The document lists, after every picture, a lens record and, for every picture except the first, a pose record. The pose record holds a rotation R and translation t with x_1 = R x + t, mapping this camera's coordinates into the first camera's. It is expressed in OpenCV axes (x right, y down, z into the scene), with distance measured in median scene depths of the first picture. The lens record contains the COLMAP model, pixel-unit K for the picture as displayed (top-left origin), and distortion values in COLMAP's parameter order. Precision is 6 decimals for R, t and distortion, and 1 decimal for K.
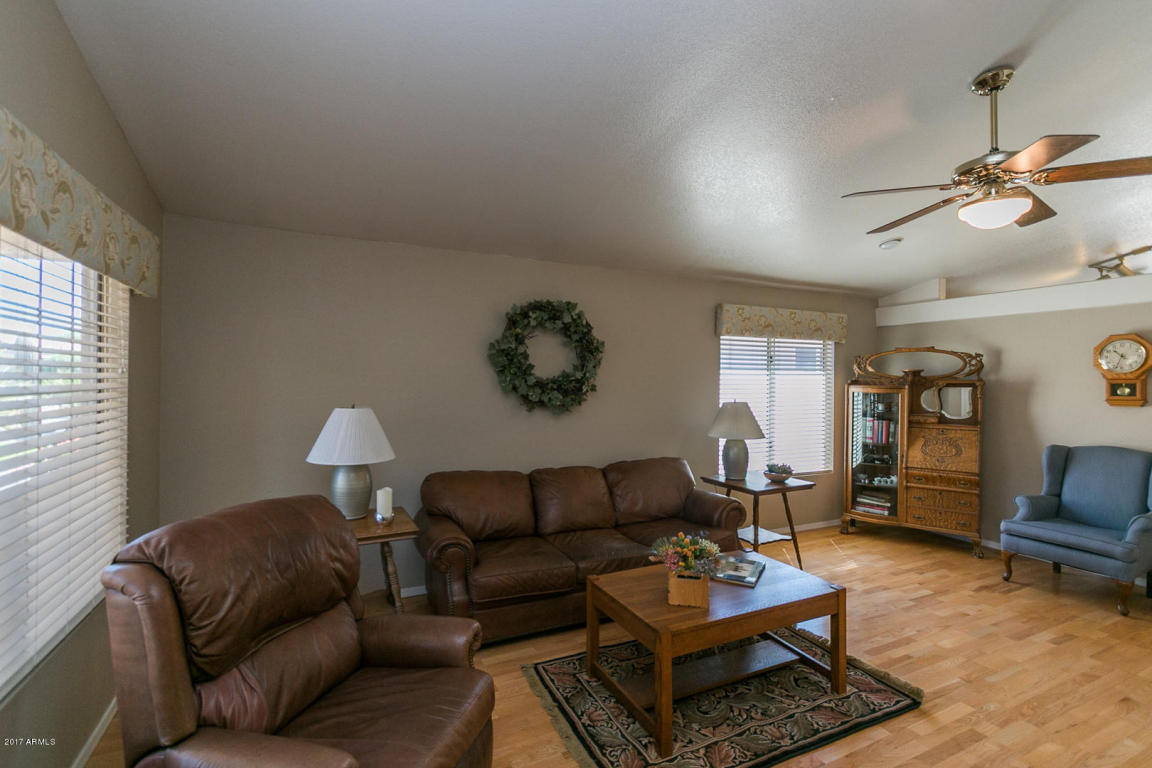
lens RADIAL K [[528.7, 0, 574.5], [0, 528.7, 382.7], [0, 0, 1]] dist [0.003128, -0.002434]
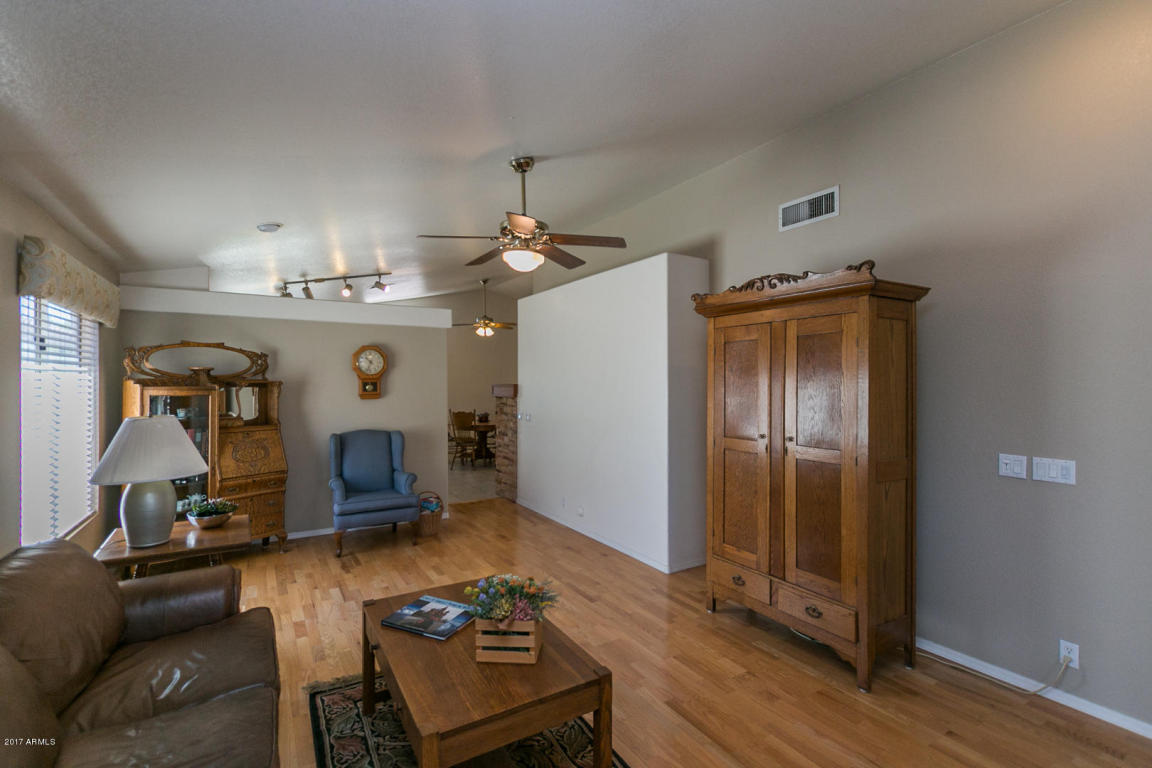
lens RADIAL K [[528.7, 0, 583.3], [0, 528.7, 376.3], [0, 0, 1]] dist [0.003128, -0.002434]
pose [[-0.107970, 0.005733, 0.994138, -0.356008], [0.004139, 0.999977, -0.005317, -0.004168], [-0.994146, 0.003541, -0.107991, 0.583671]]
